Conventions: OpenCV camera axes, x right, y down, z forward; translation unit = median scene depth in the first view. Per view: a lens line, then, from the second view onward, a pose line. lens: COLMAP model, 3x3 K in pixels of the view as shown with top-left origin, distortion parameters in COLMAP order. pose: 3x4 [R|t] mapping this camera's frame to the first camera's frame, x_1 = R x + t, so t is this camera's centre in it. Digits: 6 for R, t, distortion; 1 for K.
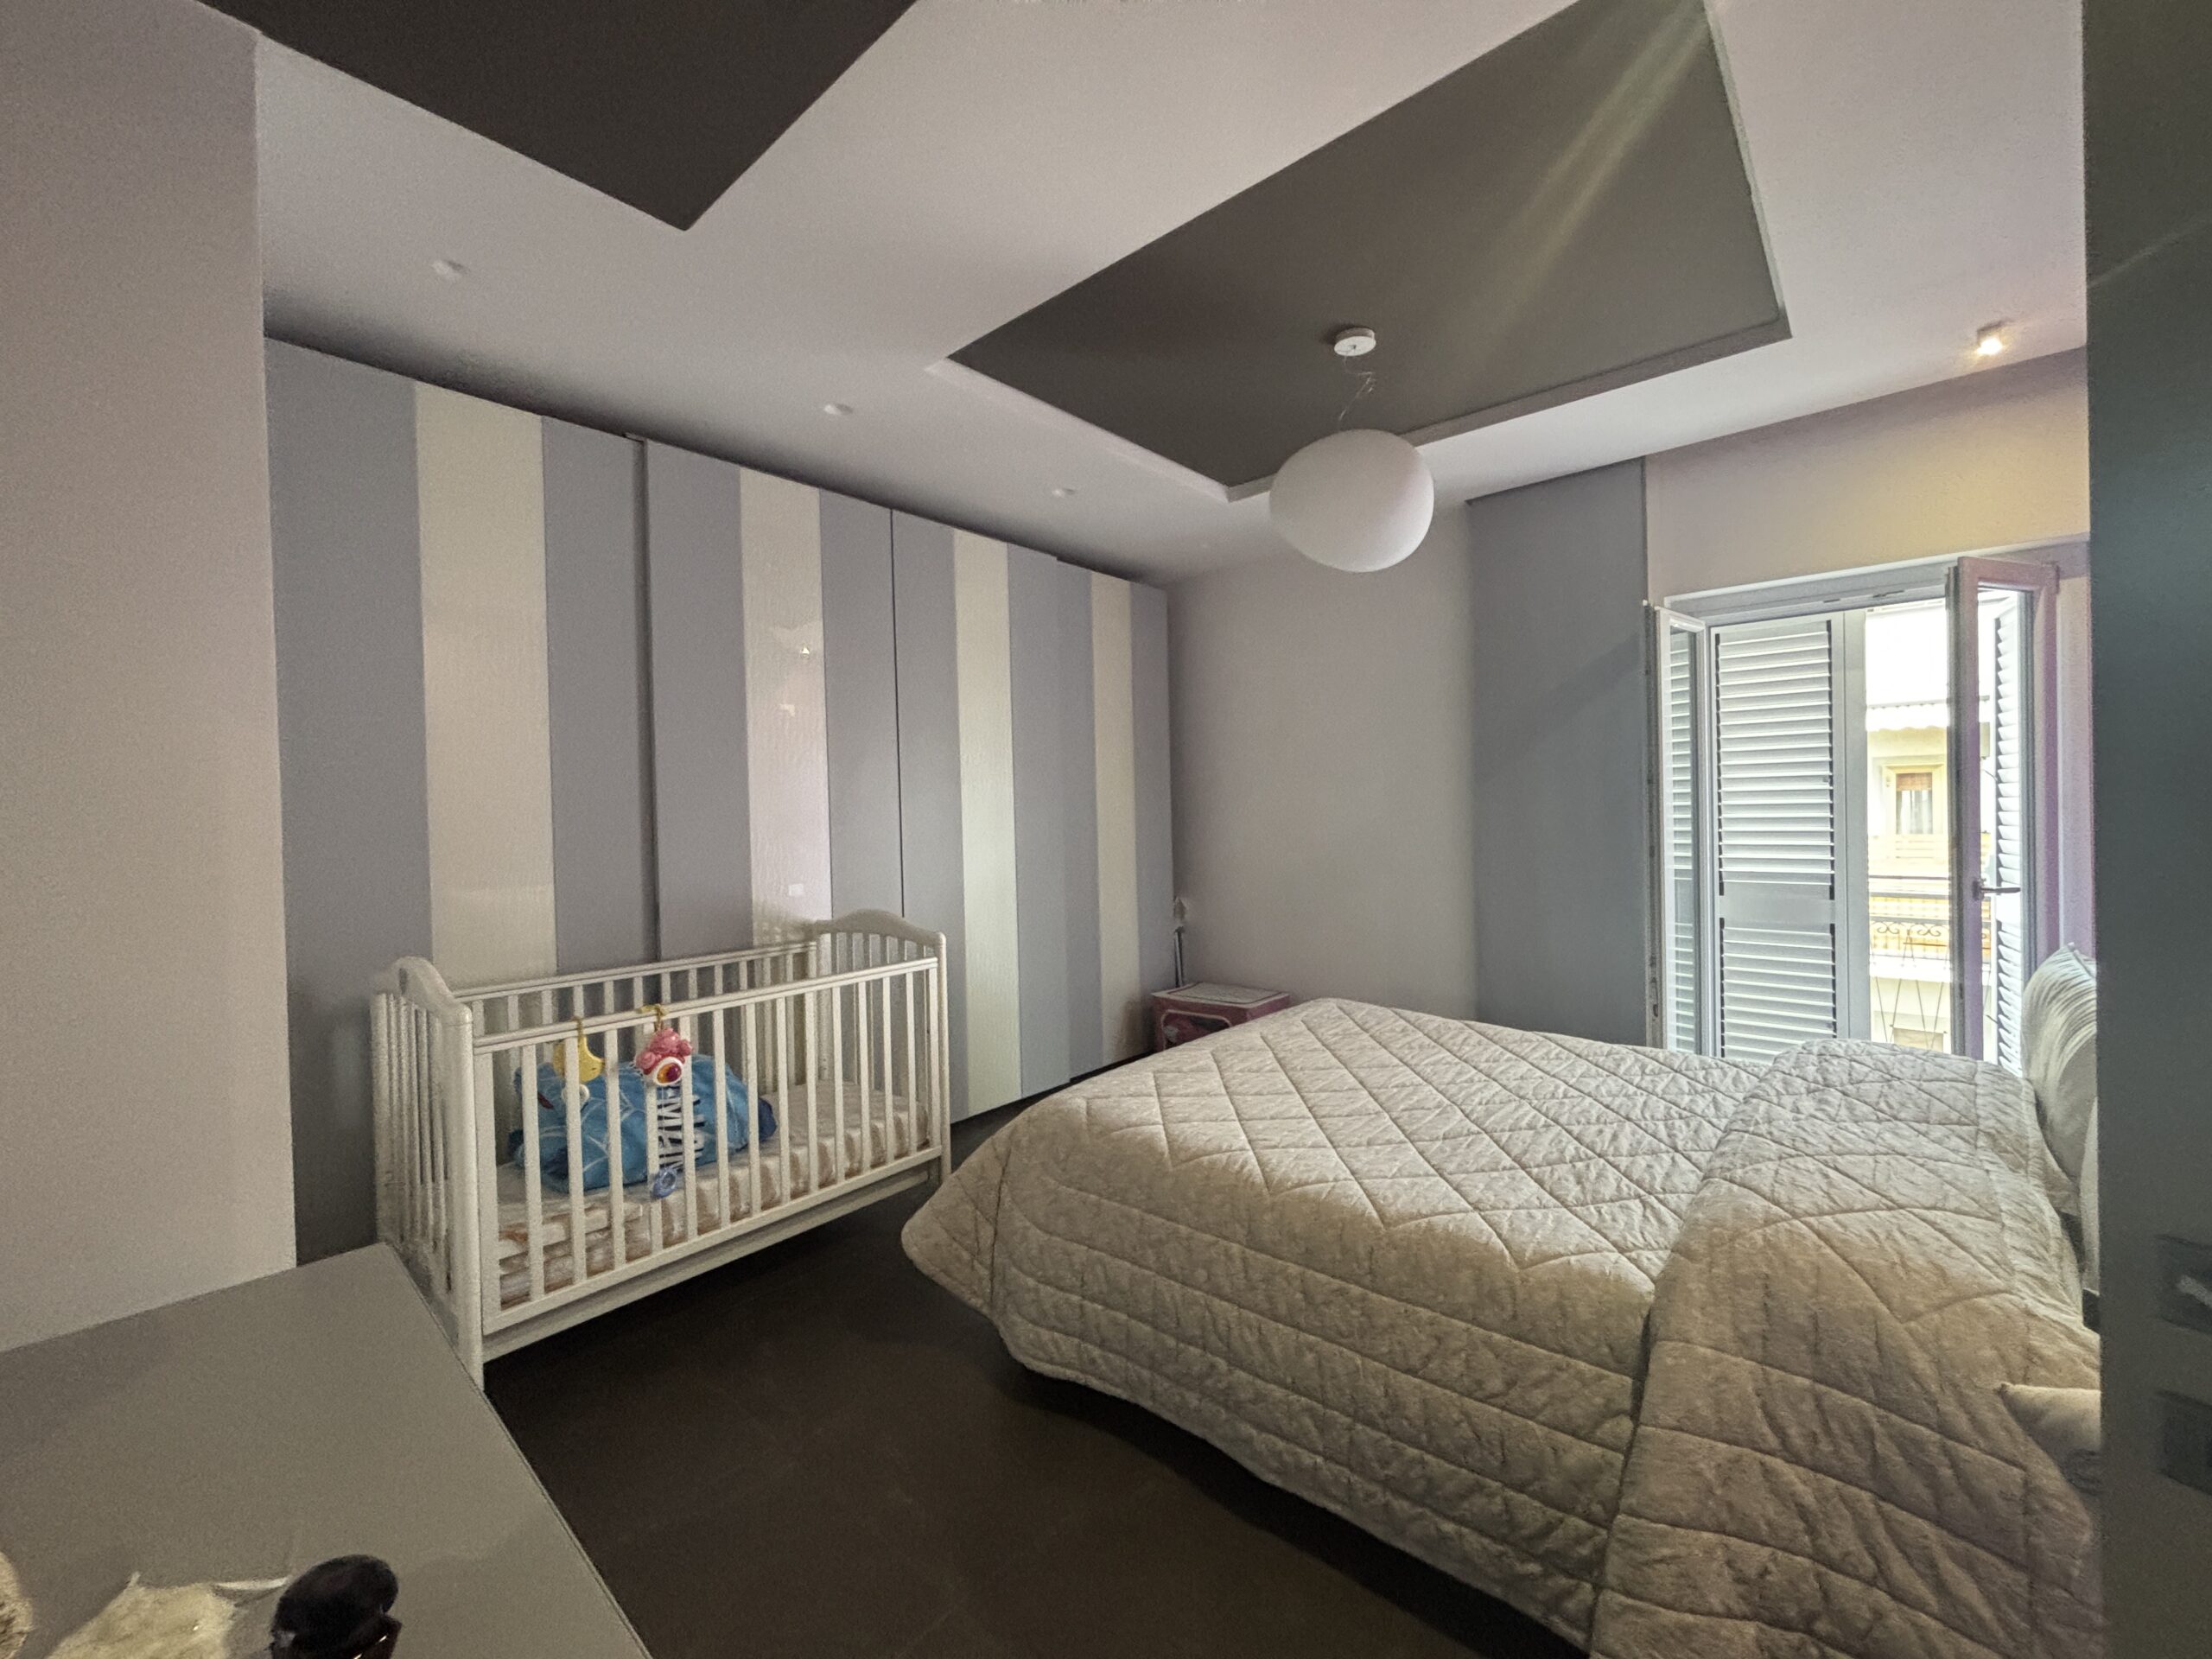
lens RADIAL K [[892.7, 0, 1113.3], [0, 892.7, 822.4], [0, 0, 1]] dist [-0.010828, 0.005087]
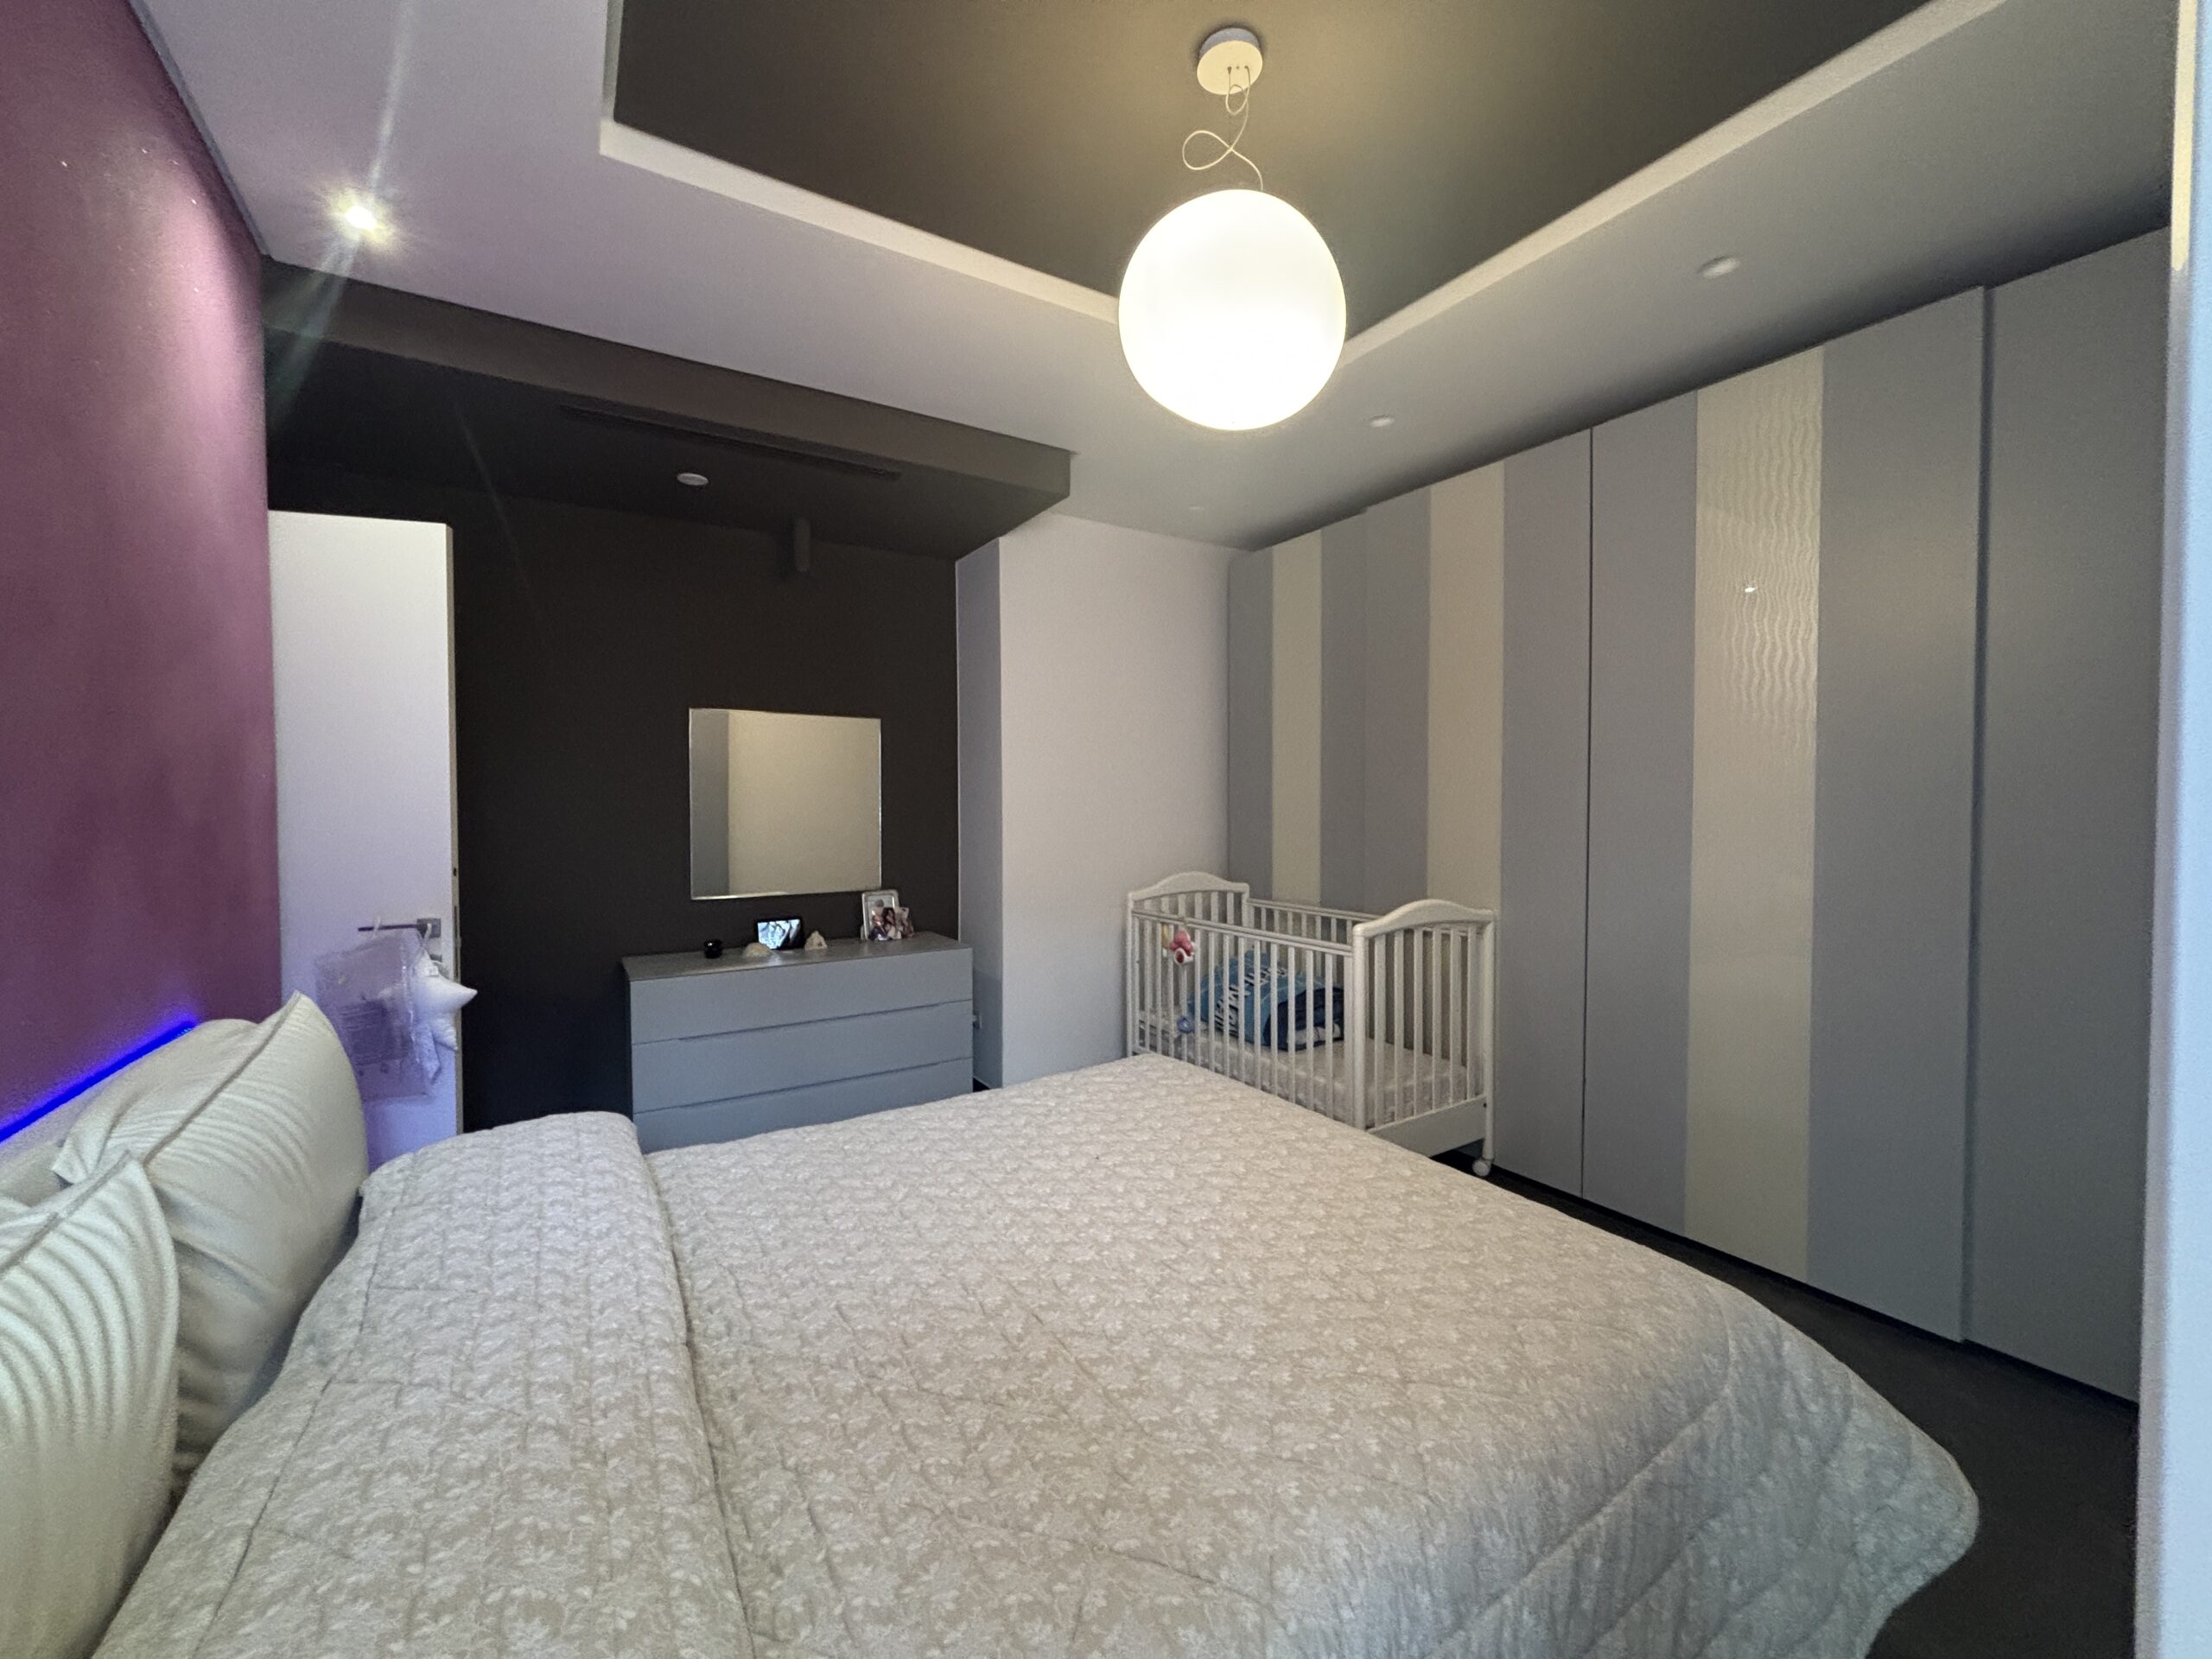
lens RADIAL K [[887.3, 0, 1106.0], [0, 887.3, 829.5], [0, 0, 1]] dist [-0.001869, -0.000298]
pose [[-0.287643, 0.052028, -0.956323, 0.885639], [0.001285, 0.998543, 0.053939, -0.037219], [0.957737, 0.014287, -0.287291, 1.070727]]
